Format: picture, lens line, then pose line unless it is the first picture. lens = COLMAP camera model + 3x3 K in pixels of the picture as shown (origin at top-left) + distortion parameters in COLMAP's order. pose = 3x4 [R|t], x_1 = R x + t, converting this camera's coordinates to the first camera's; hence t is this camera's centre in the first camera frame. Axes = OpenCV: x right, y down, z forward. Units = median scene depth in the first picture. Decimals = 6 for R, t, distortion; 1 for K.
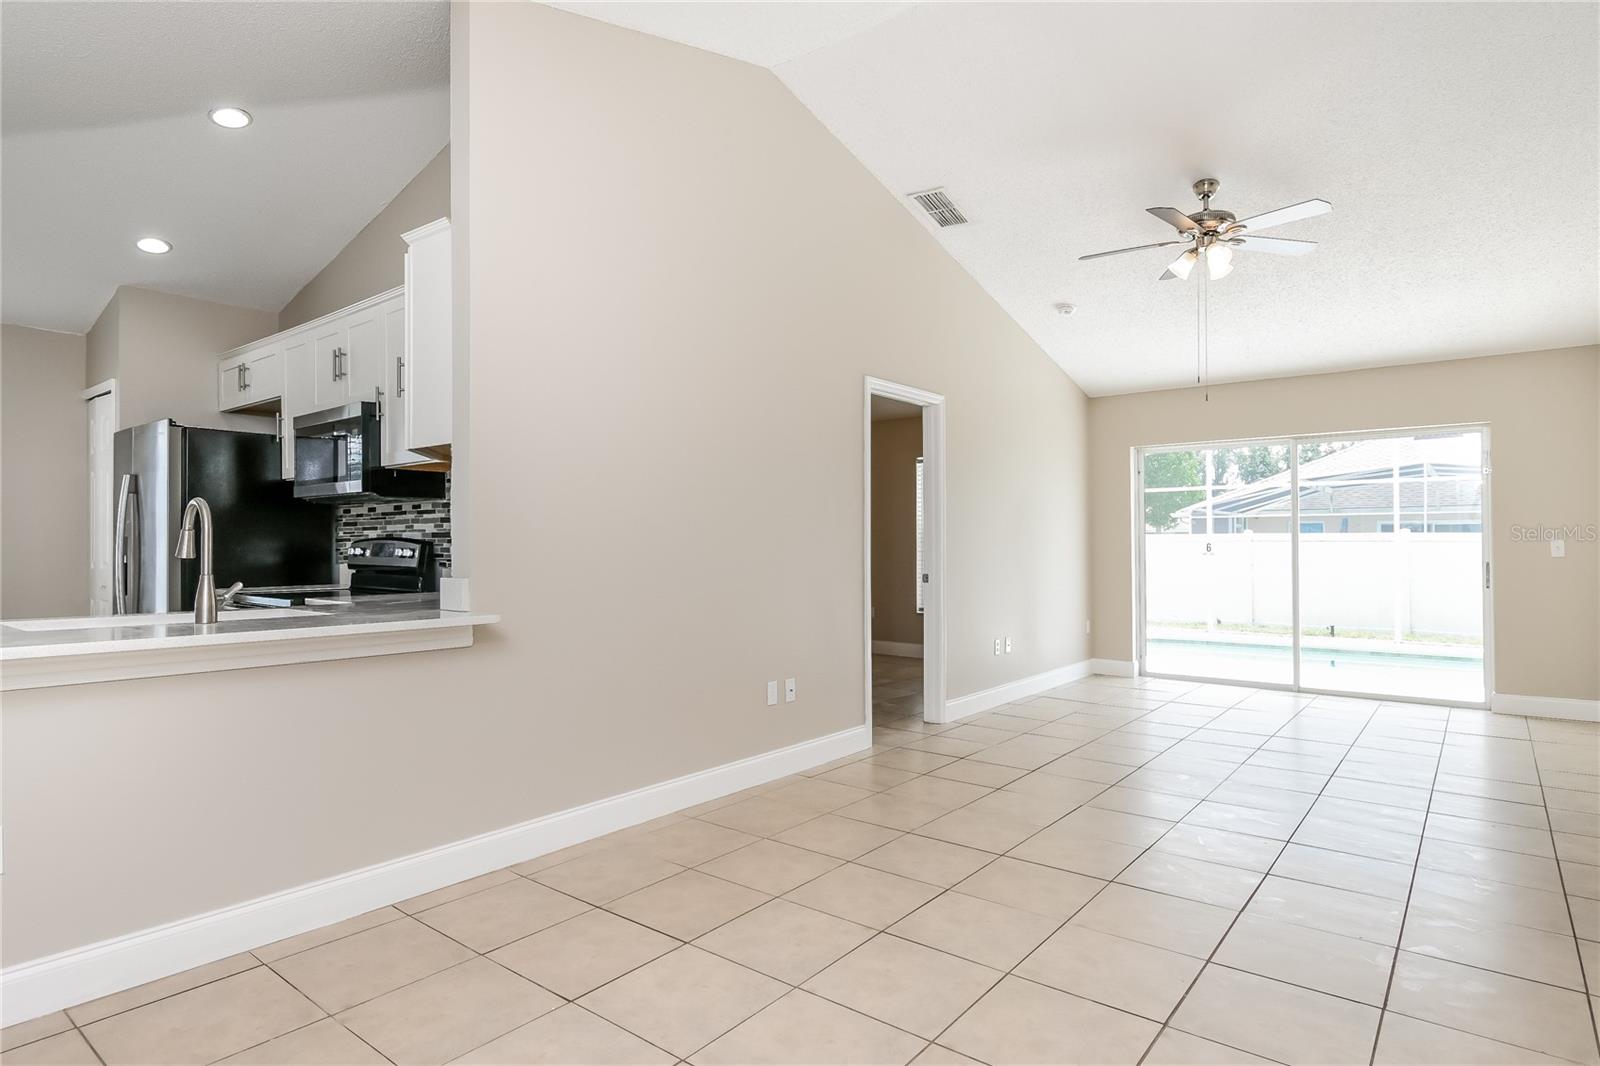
lens RADIAL K [[859.2, 0, 808.9], [0, 859.2, 538.4], [0, 0, 1]] dist [0.017283, -0.000371]
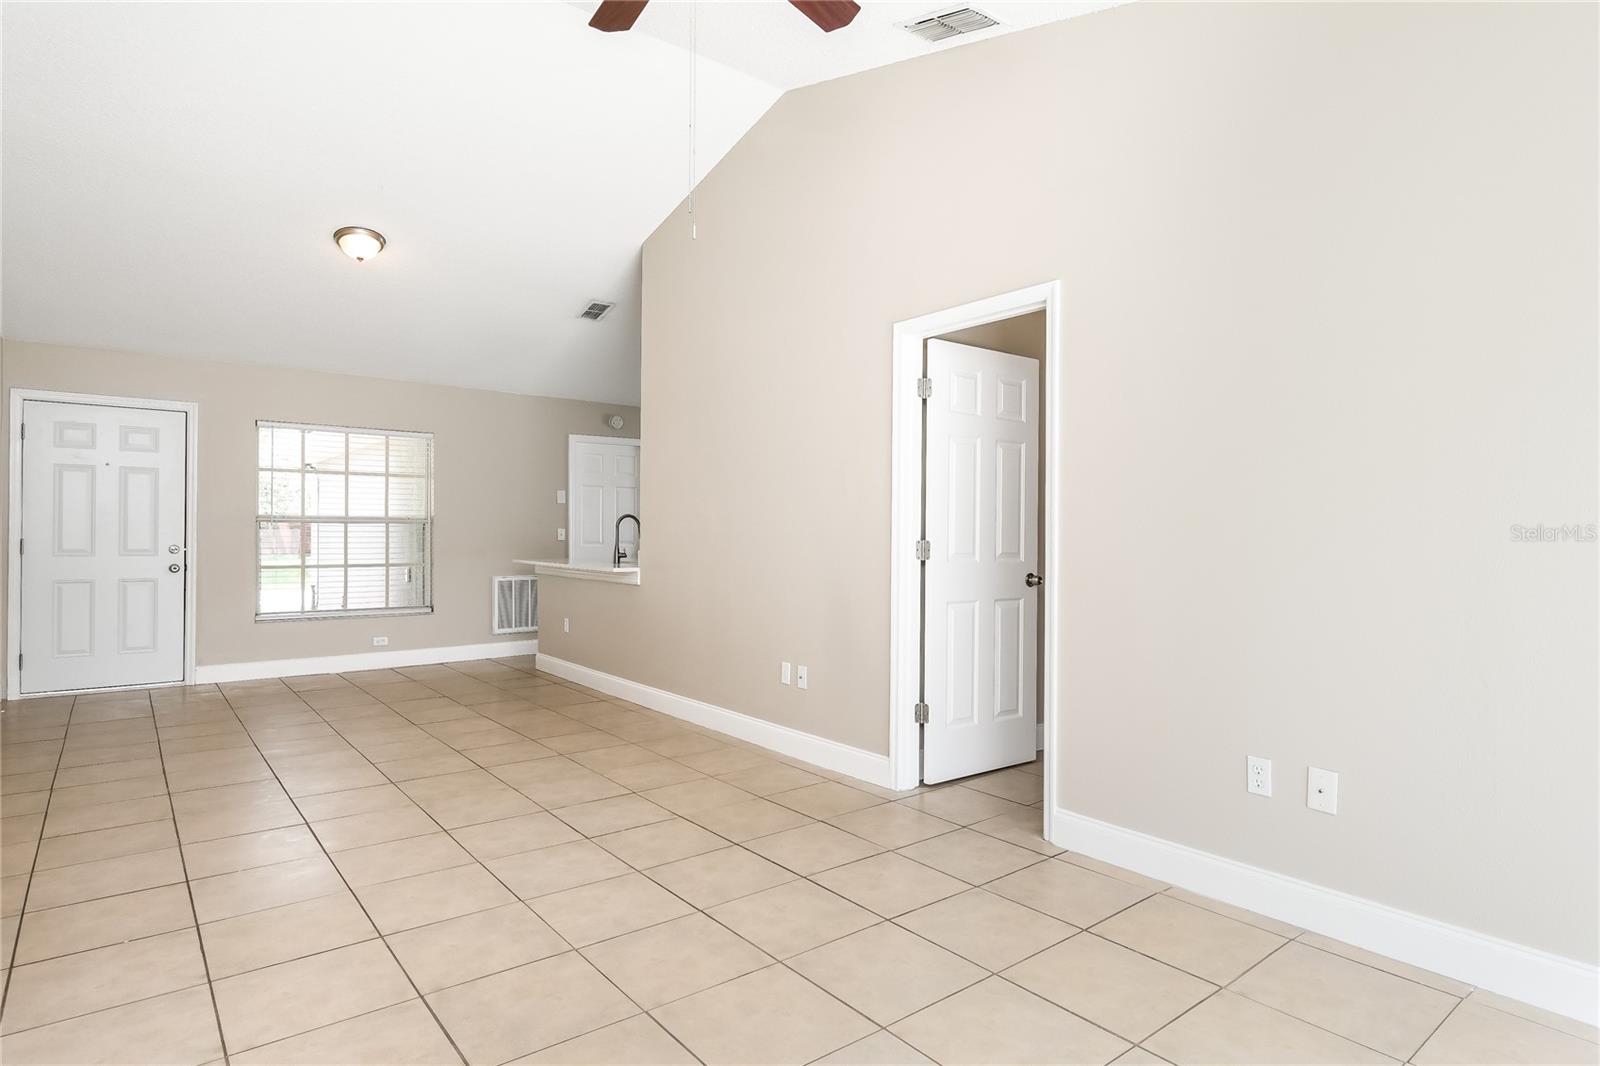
lens RADIAL K [[859.2, 0, 796.1], [0, 859.2, 525.7], [0, 0, 1]] dist [0.017283, -0.000371]
pose [[-0.228912, -0.002175, -0.973445, 1.607382], [0.003728, 0.999988, -0.003111, 0.009676], [0.973440, -0.004341, -0.228901, 2.093558]]
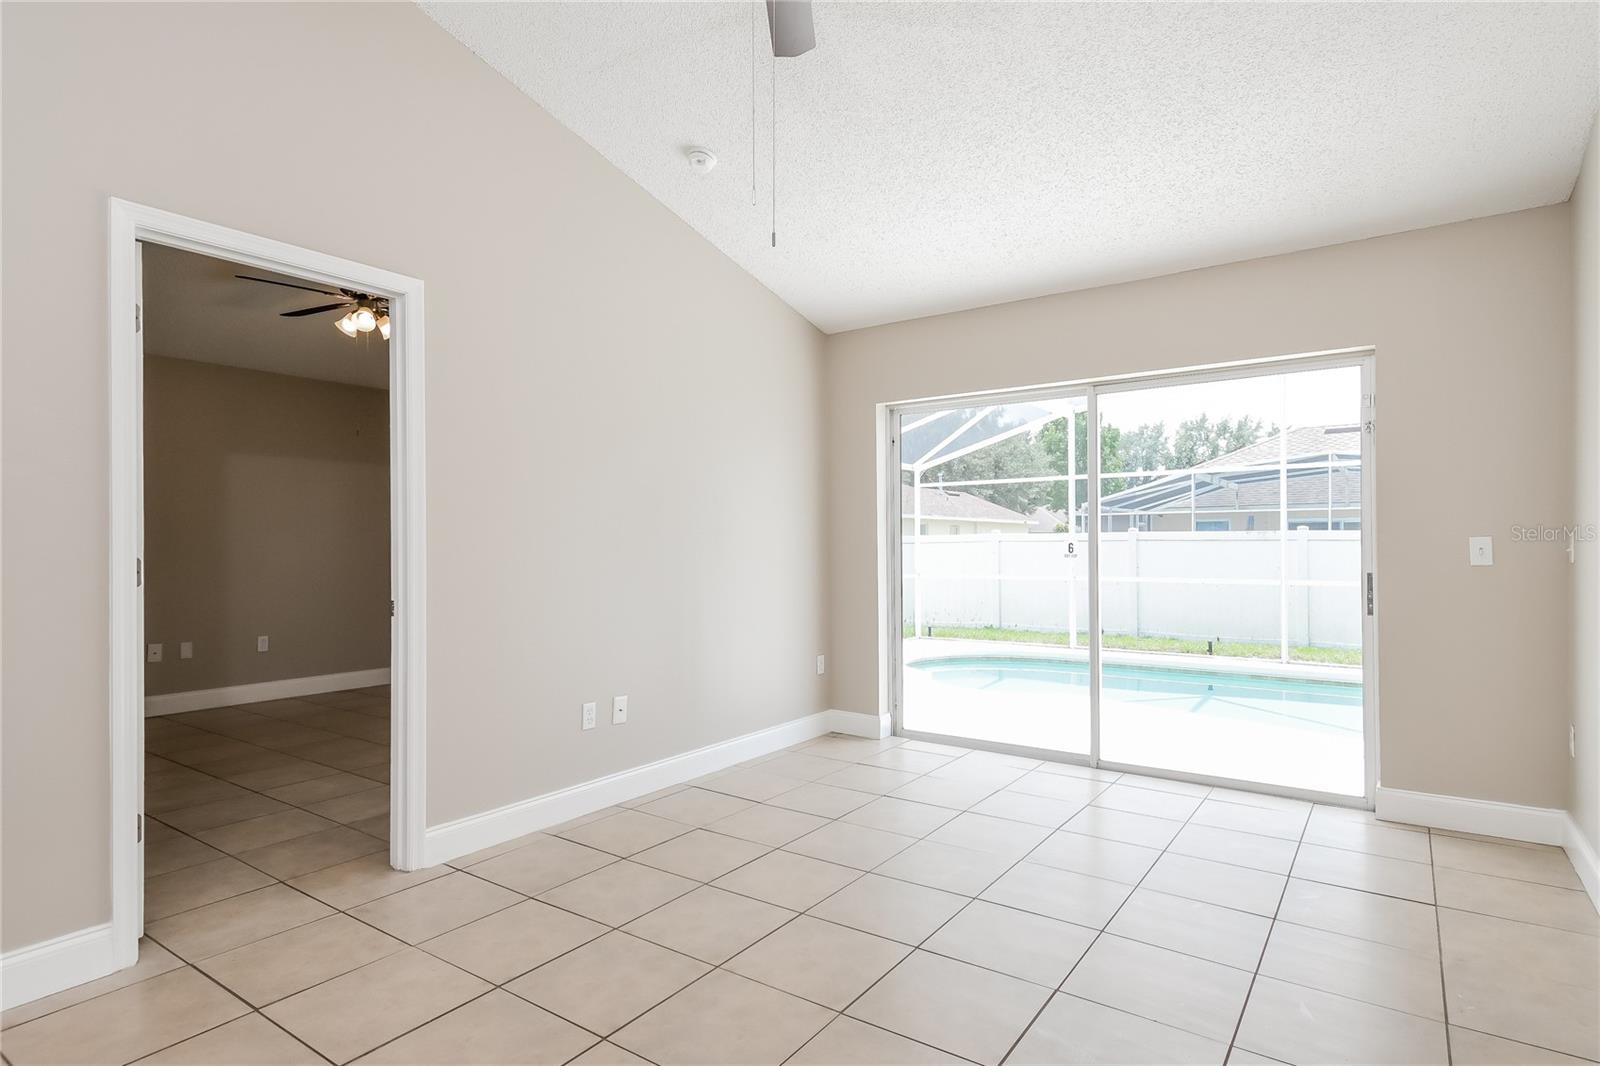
lens RADIAL K [[859.2, 0, 771.0], [0, 859.2, 543.9], [0, 0, 1]] dist [0.017283, -0.000371]
pose [[0.999207, 0.000410, 0.039805, 0.257275], [-0.000770, 0.999959, 0.009026, -0.000612], [-0.039799, -0.009050, 0.999167, 0.309917]]
